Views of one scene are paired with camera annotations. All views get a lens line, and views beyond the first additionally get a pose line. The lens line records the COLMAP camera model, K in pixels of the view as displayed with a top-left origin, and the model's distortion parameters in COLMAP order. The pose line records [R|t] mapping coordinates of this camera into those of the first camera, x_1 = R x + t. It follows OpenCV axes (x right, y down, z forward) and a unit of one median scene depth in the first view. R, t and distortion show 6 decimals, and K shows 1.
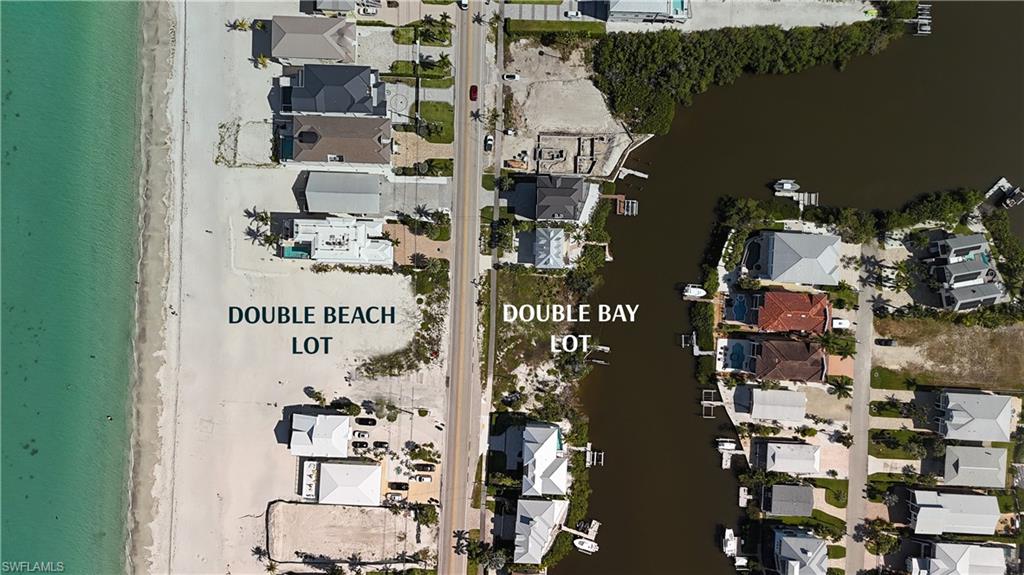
lens RADIAL K [[745.2, 0, 517.2], [0, 745.2, 285.8], [0, 0, 1]] dist [0.078230, -0.086096]
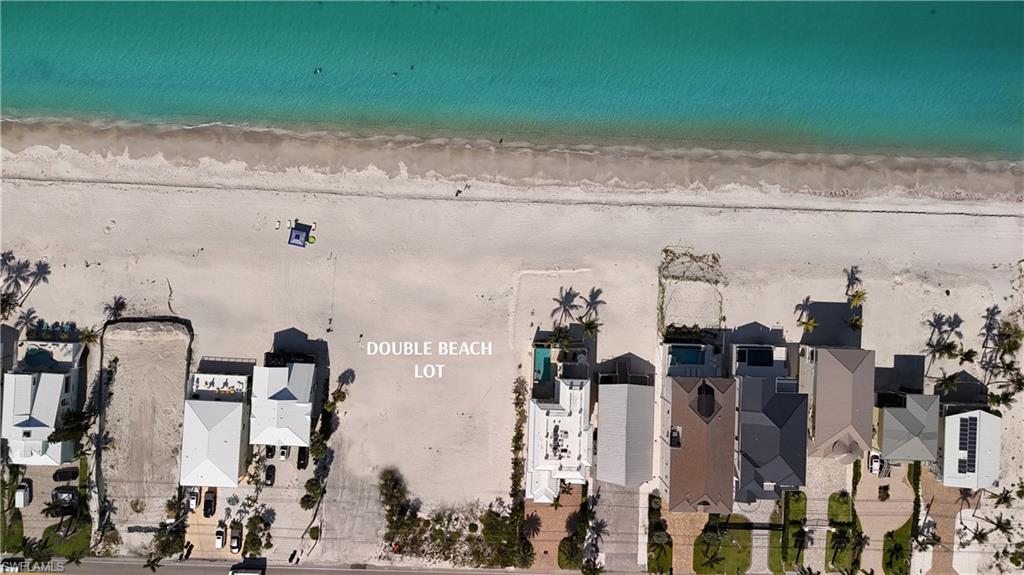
lens RADIAL K [[745.2, 0, 517.2], [0, 745.2, 285.8], [0, 0, 1]] dist [0.078230, -0.086096]
pose [[-0.004423, 0.999979, -0.004754, -0.358230], [-0.999490, -0.004571, -0.031611, 0.002458], [-0.031632, 0.004612, 0.999489, 0.280700]]
